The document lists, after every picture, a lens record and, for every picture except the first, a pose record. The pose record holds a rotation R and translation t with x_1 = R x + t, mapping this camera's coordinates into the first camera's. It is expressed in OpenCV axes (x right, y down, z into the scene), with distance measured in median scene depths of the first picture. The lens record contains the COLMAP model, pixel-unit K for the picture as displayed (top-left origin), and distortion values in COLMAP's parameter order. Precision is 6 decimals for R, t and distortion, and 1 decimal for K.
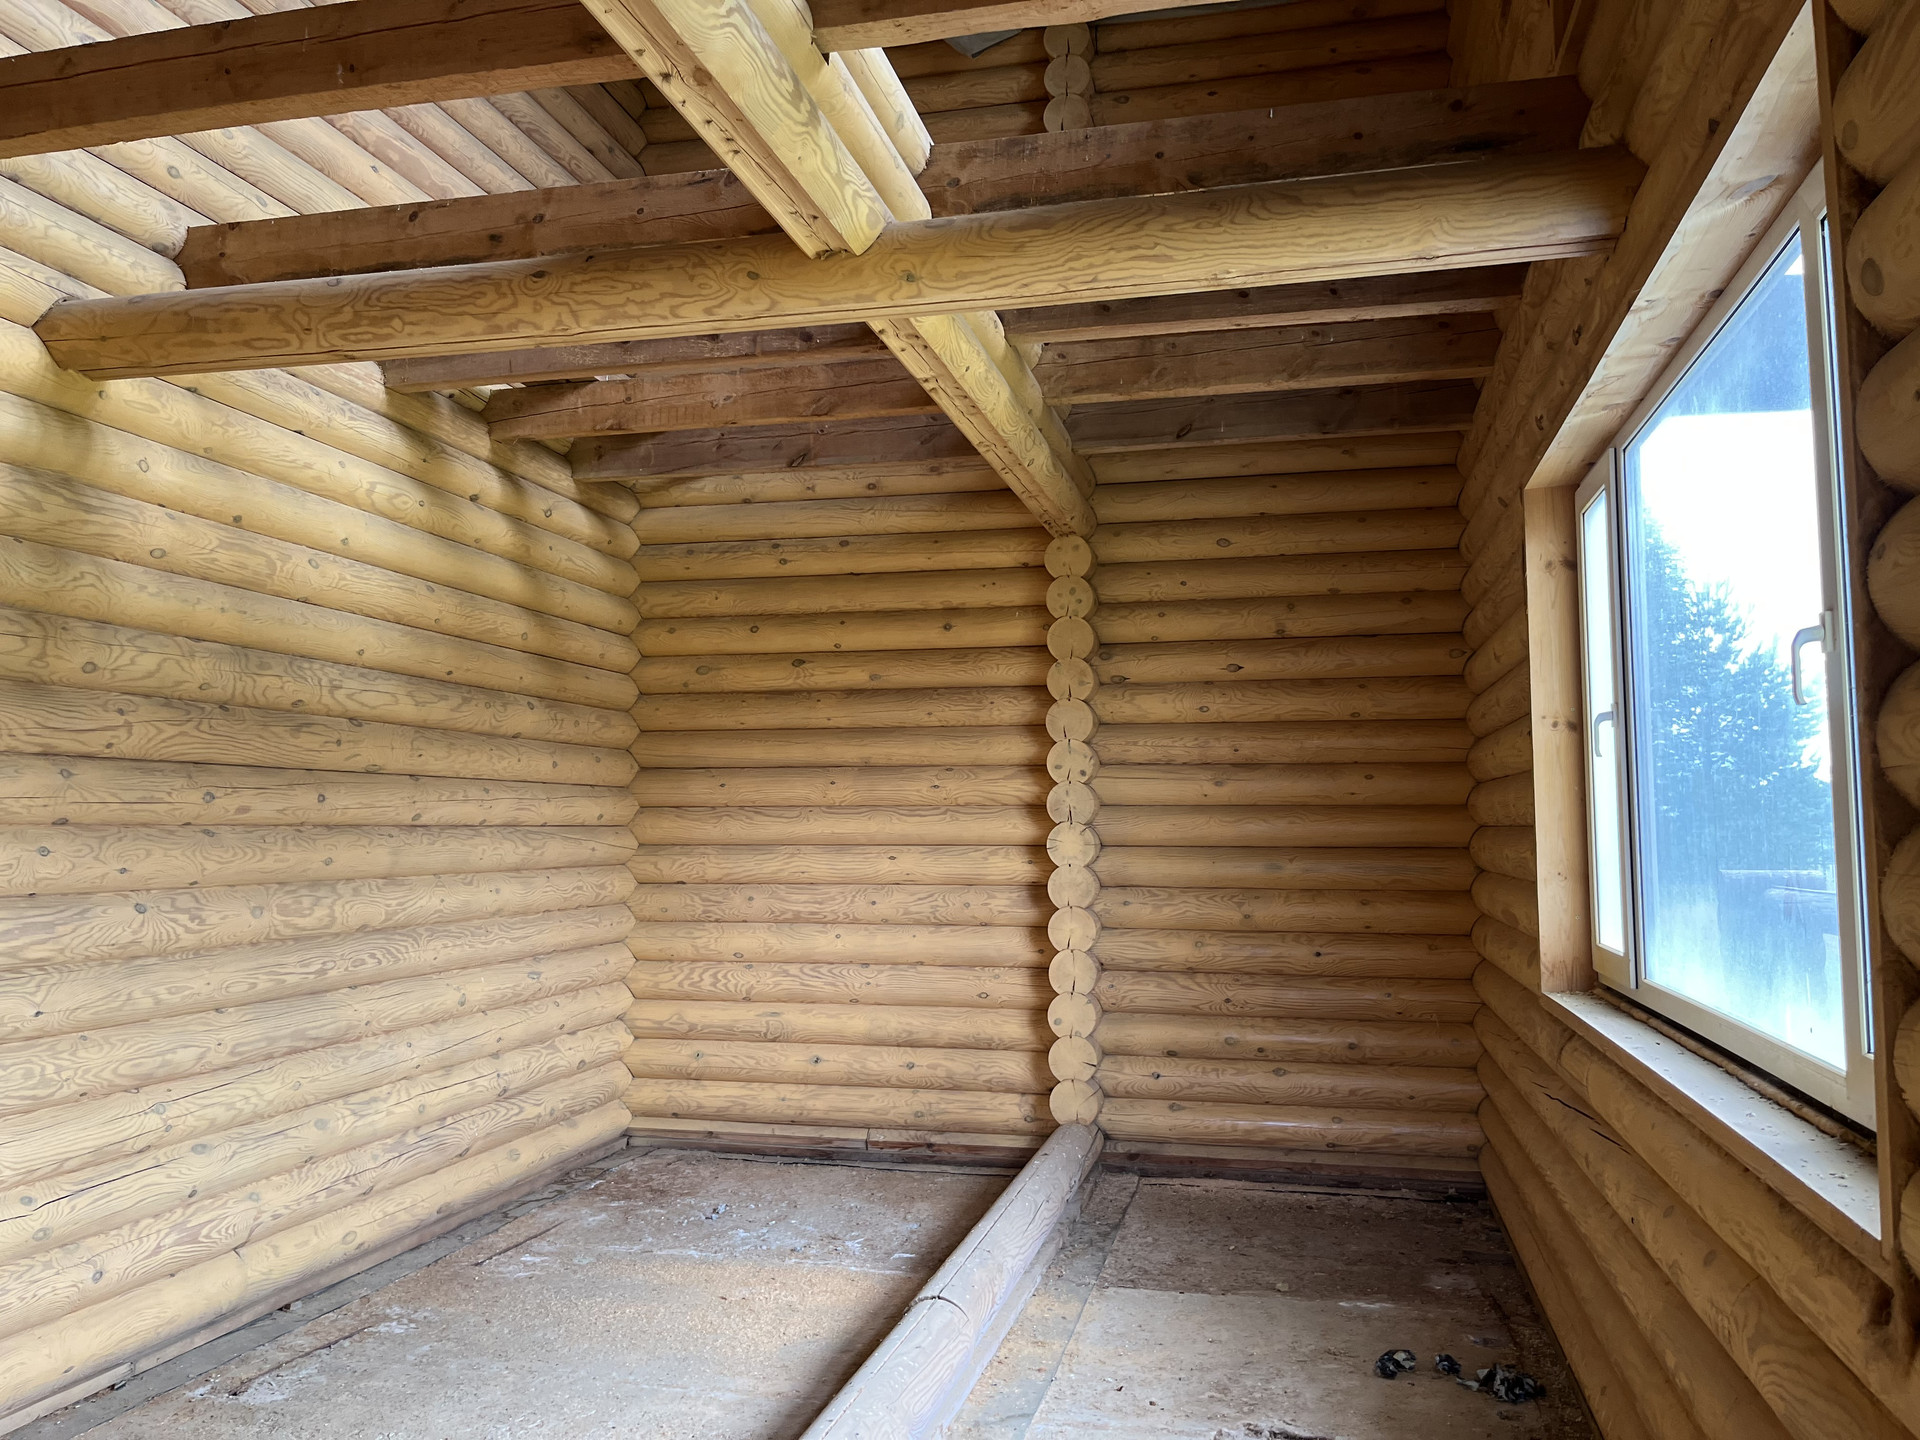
lens RADIAL K [[1457.1, 0, 963.2], [0, 1457.1, 701.0], [0, 0, 1]] dist [0.060933, -0.086375]
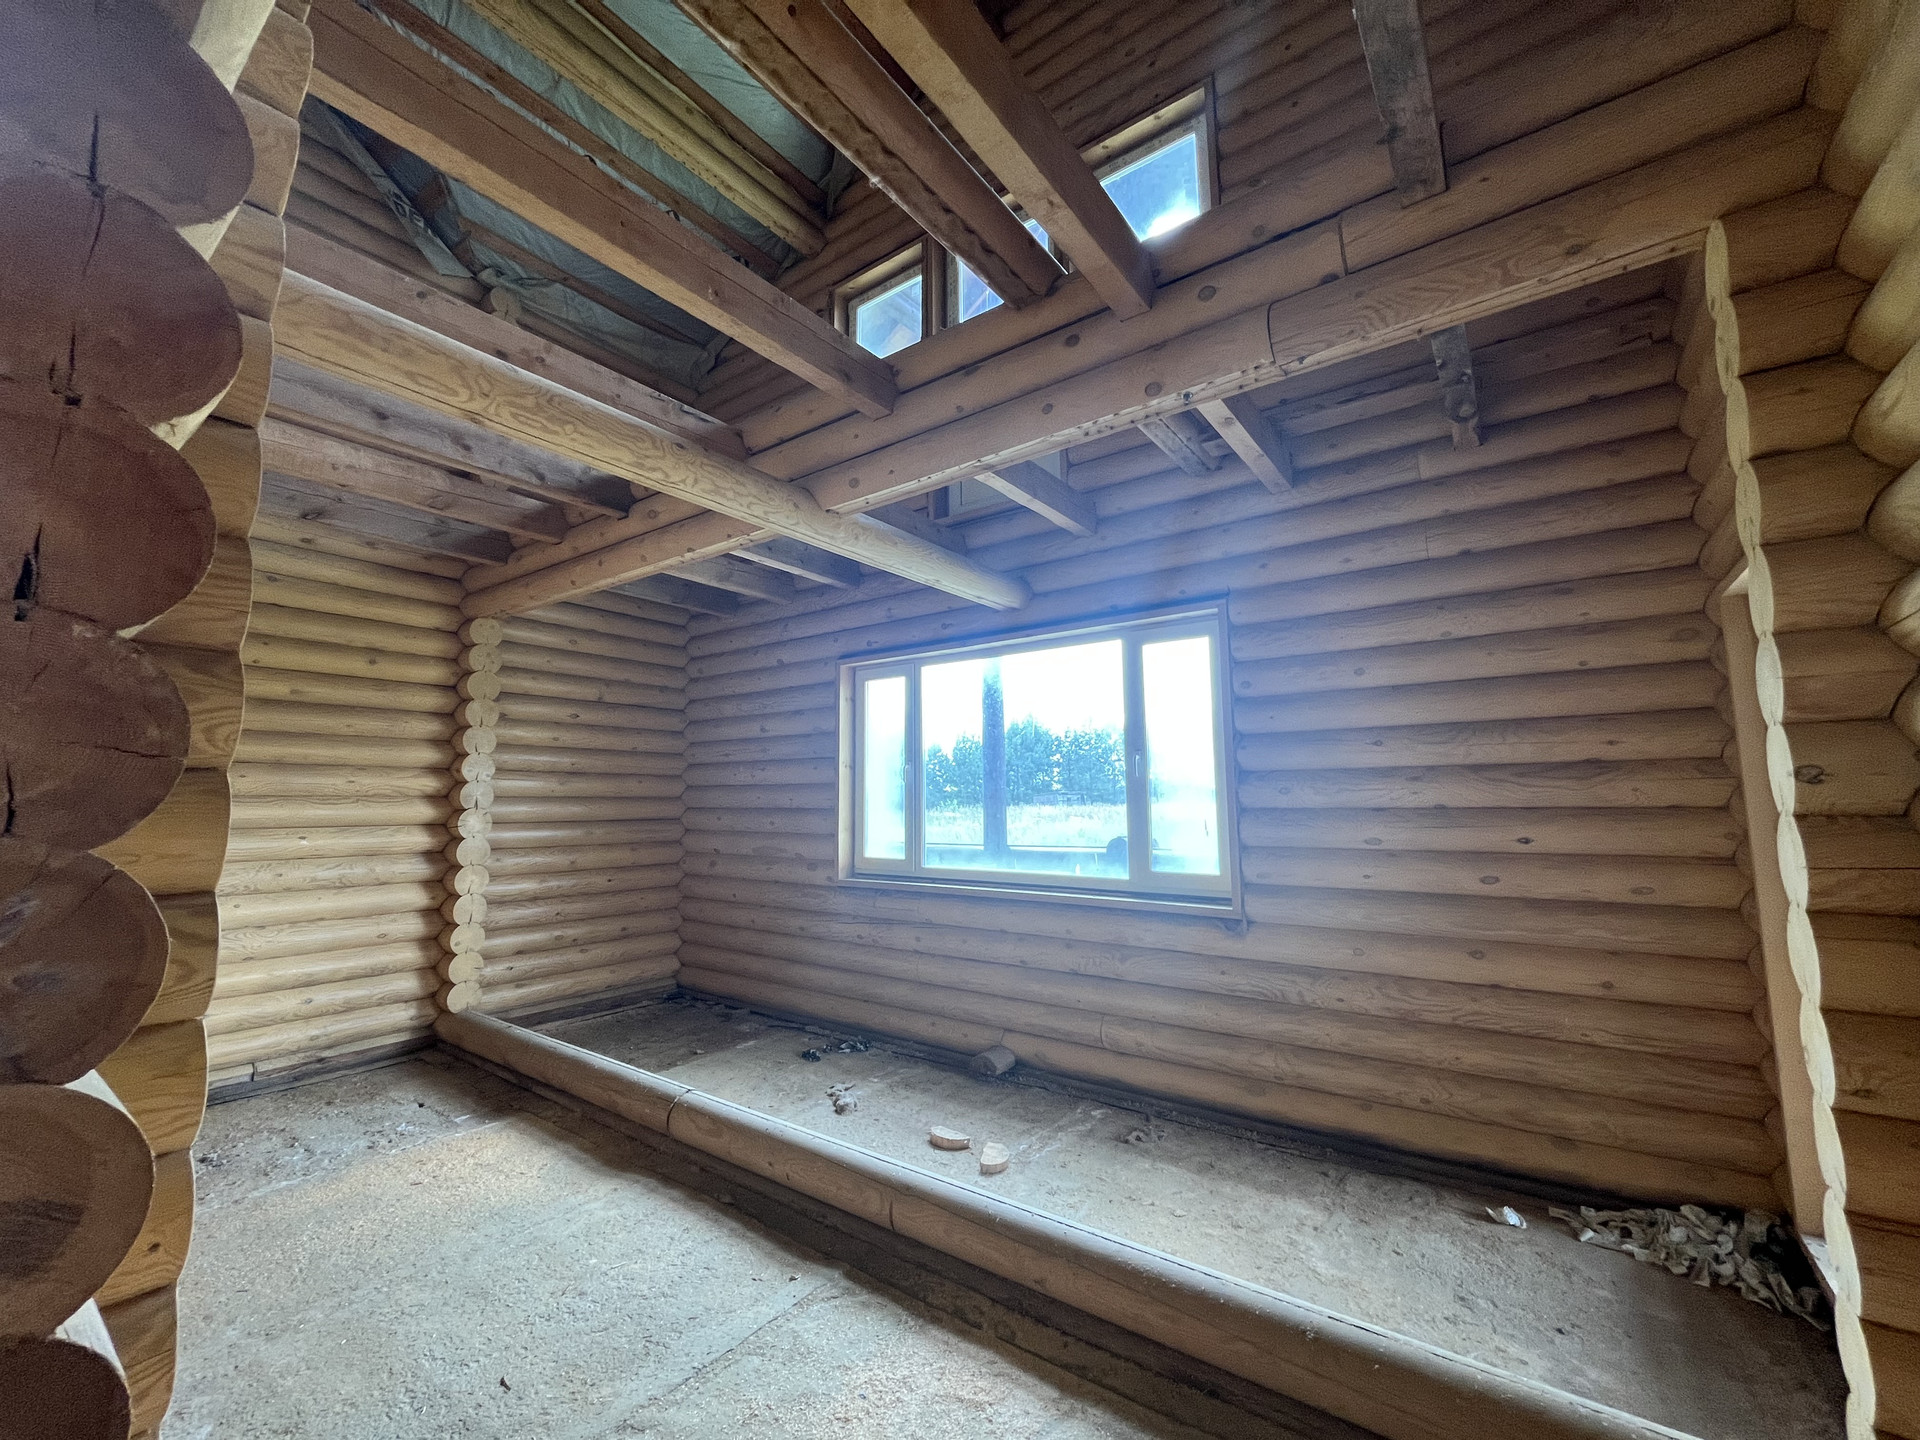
lens RADIAL K [[786.0, 0, 960.1], [0, 786.0, 711.3], [0, 0, 1]] dist [-0.001311, -0.000395]
pose [[0.383000, 0.103185, 0.917967, -0.489434], [-0.078711, 0.993773, -0.078866, 0.008888], [-0.920389, -0.042049, 0.388737, 0.233964]]
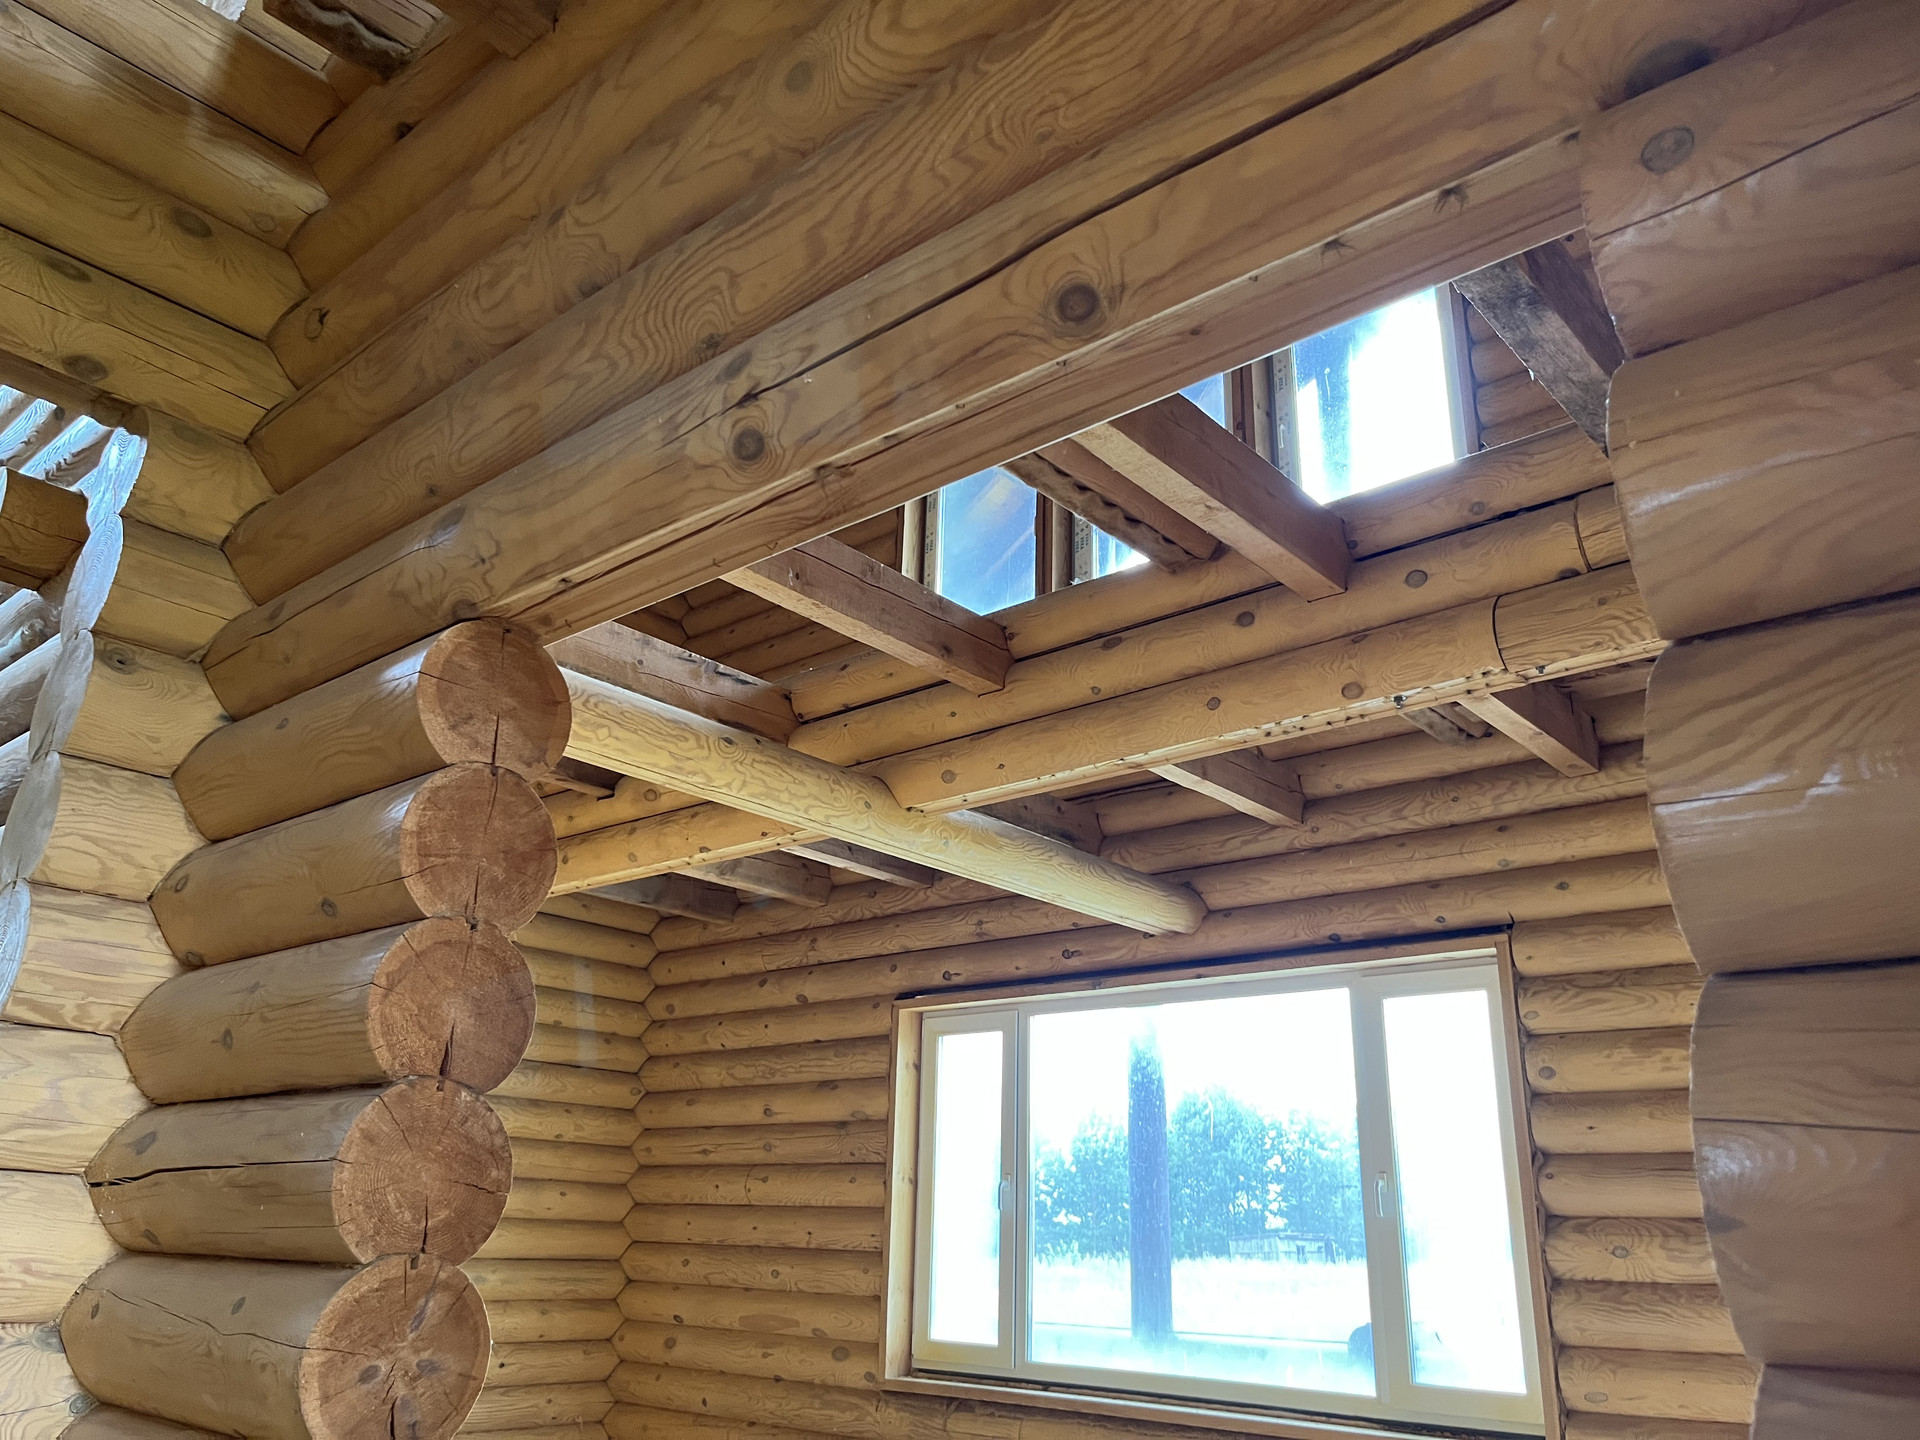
lens RADIAL K [[1455.7, 0, 952.4], [0, 1455.7, 734.1], [0, 0, 1]] dist [0.060126, -0.080572]
pose [[0.459803, 0.303766, 0.834450, -0.637060], [-0.111122, 0.951970, -0.285315, 0.003021], [-0.881041, 0.038463, 0.471474, 0.177581]]
